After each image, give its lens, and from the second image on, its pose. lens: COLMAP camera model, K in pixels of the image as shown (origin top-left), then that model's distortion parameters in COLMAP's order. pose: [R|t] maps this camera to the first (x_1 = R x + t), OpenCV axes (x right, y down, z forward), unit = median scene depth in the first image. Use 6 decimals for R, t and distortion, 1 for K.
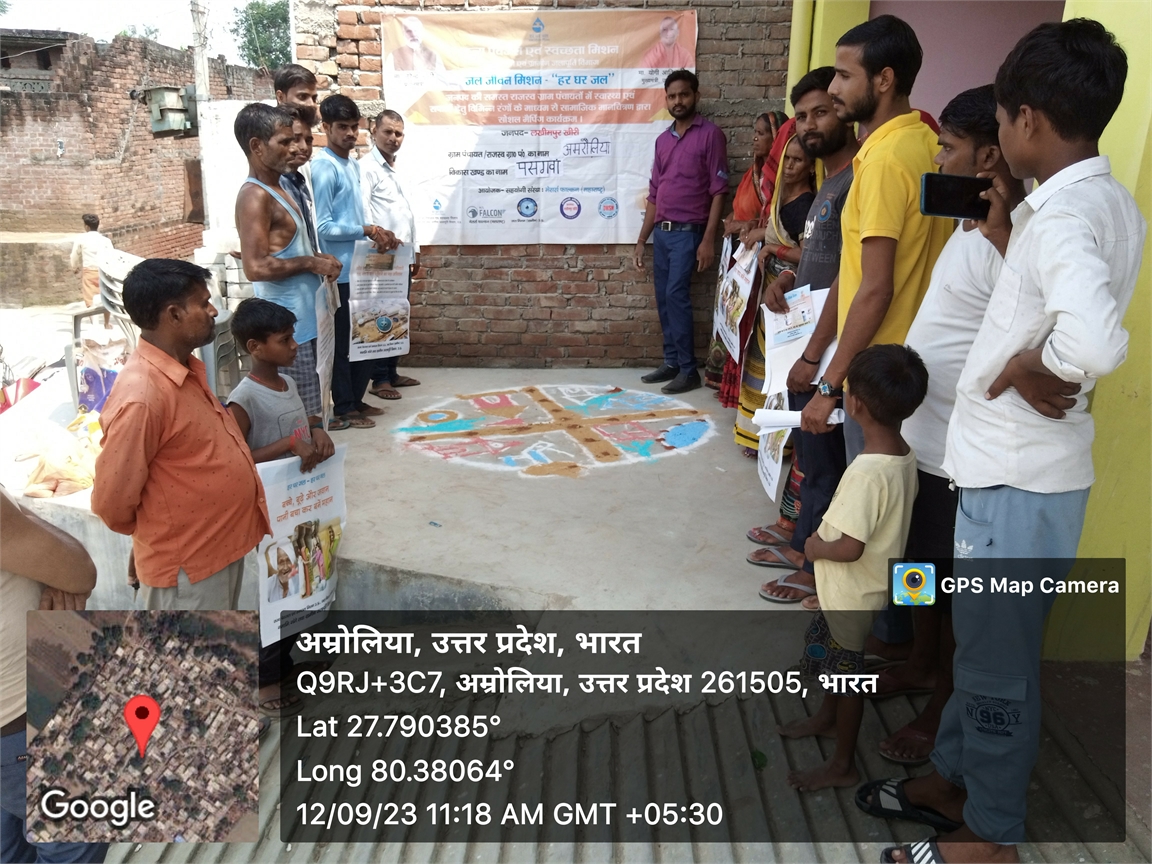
lens RADIAL K [[1010.4, 0, 572.5], [0, 1010.4, 446.1], [0, 0, 1]] dist [0.057961, -0.092632]
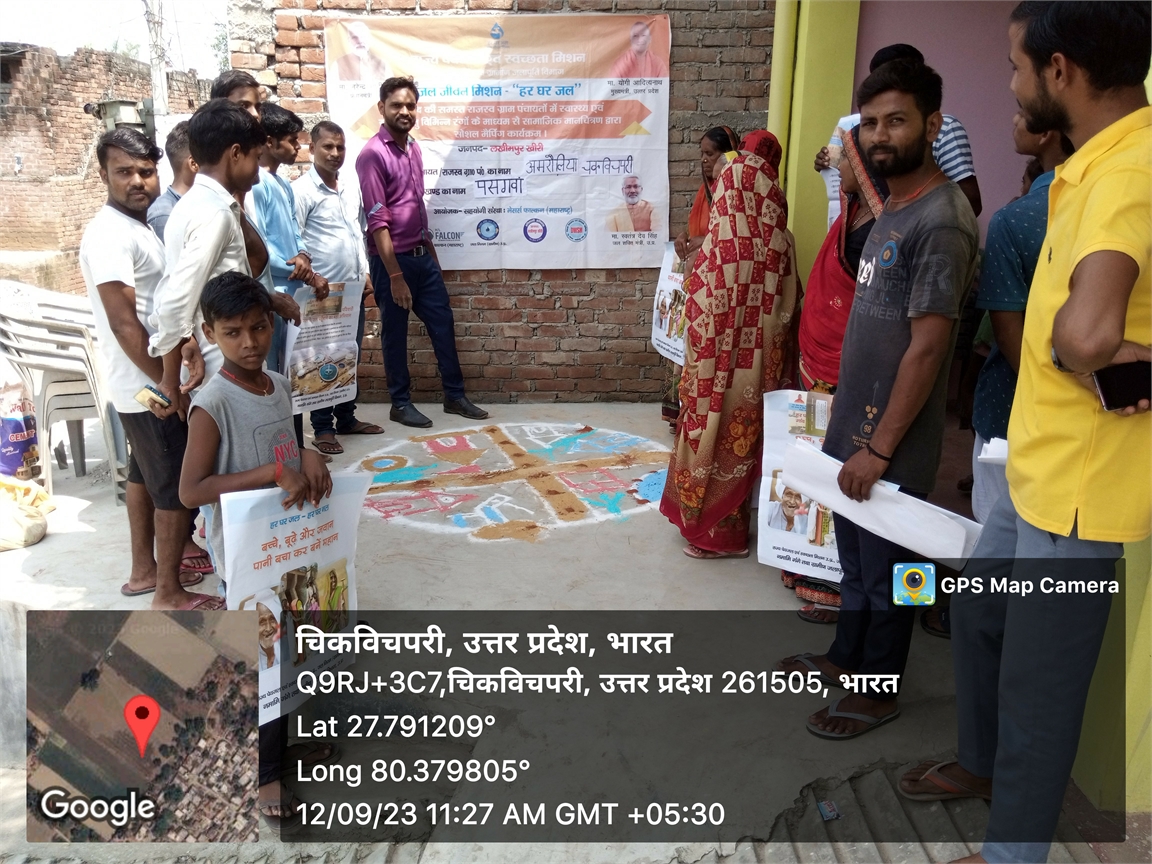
lens RADIAL K [[986.5, 0, 576.0], [0, 986.5, 432.0], [0, 0, 1]] dist [0.066578, -0.058837]
pose [[0.999871, -0.007032, 0.014429, 0.021196], [0.007326, 0.999765, -0.020413, -0.034473], [-0.014282, 0.020516, 0.999688, 0.110814]]
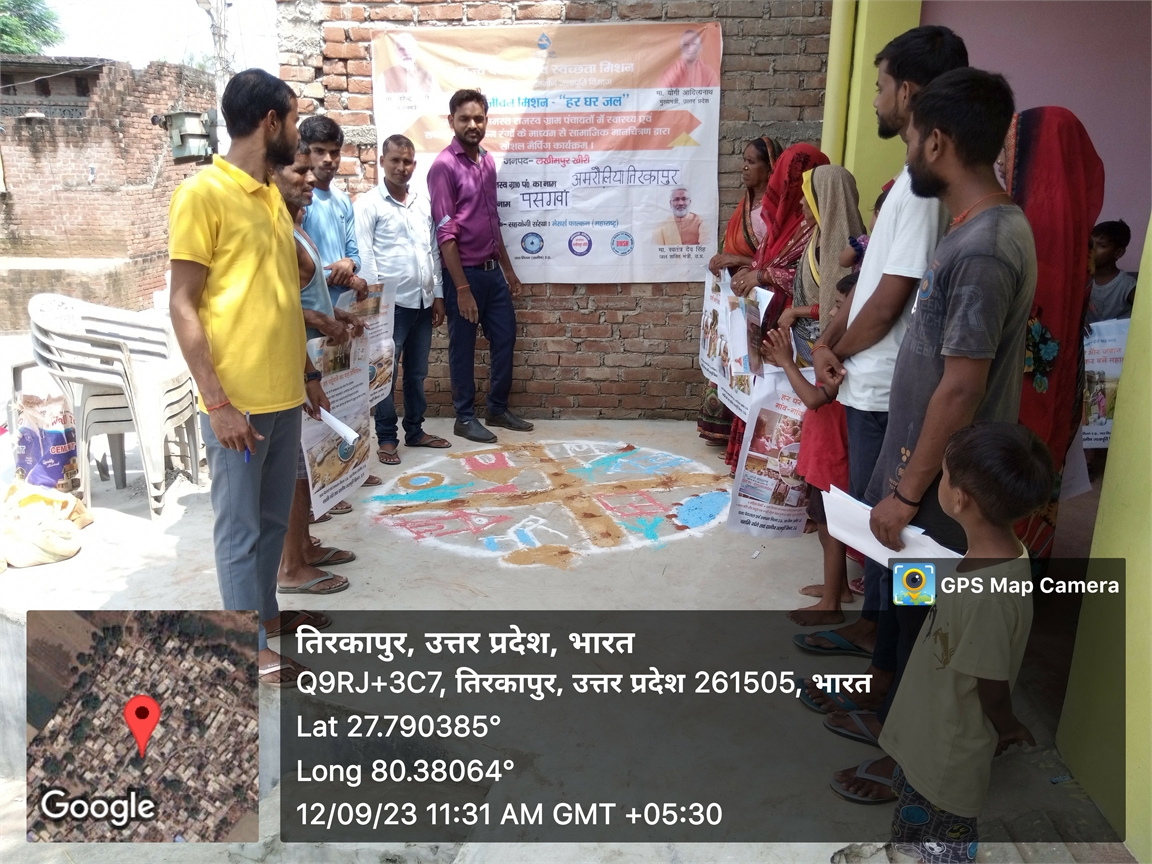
lens RADIAL K [[982.8, 0, 575.0], [0, 982.8, 429.2], [0, 0, 1]] dist [0.114488, -0.209002]
pose [[0.998780, 0.008681, -0.048620, 0.037983], [-0.010081, 0.999540, -0.028617, -0.046204], [0.048350, 0.029072, 0.998407, 0.133234]]
